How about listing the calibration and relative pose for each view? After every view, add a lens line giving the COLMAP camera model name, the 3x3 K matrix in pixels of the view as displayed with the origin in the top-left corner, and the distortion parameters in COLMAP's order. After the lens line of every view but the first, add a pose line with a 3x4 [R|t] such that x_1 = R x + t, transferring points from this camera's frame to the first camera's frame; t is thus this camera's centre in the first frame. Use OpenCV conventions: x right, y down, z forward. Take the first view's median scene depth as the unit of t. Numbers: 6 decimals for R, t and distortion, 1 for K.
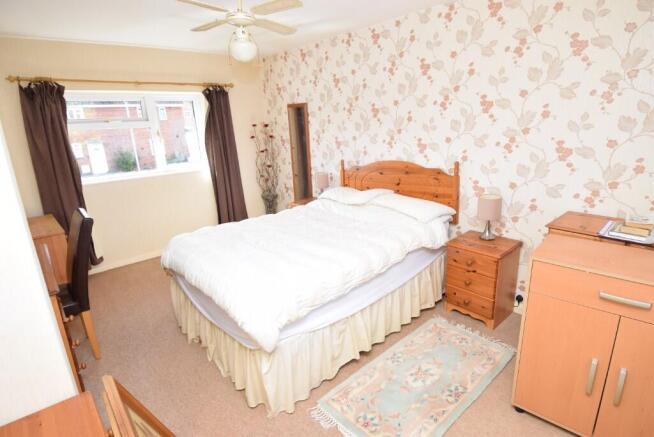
lens RADIAL K [[335.9, 0, 327.0], [0, 335.9, 218.5], [0, 0, 1]] dist [0.047671, -0.052825]
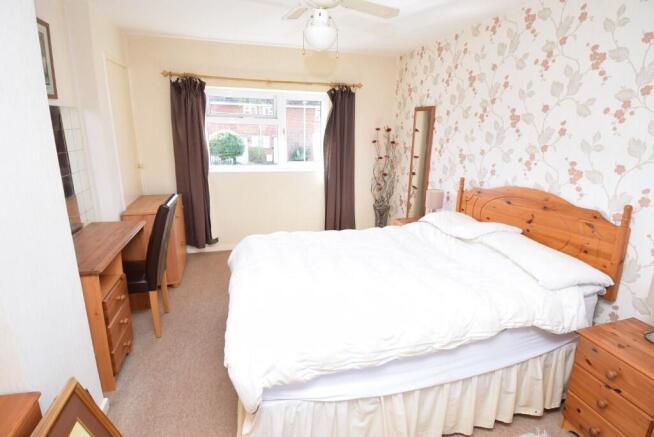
lens RADIAL K [[335.9, 0, 327.0], [0, 335.9, 218.5], [0, 0, 1]] dist [0.047671, -0.052825]
pose [[0.895604, 0.171680, -0.410389, 0.117166], [-0.176929, 0.983894, 0.025480, -0.049669], [0.408154, 0.049790, 0.911554, 0.166887]]
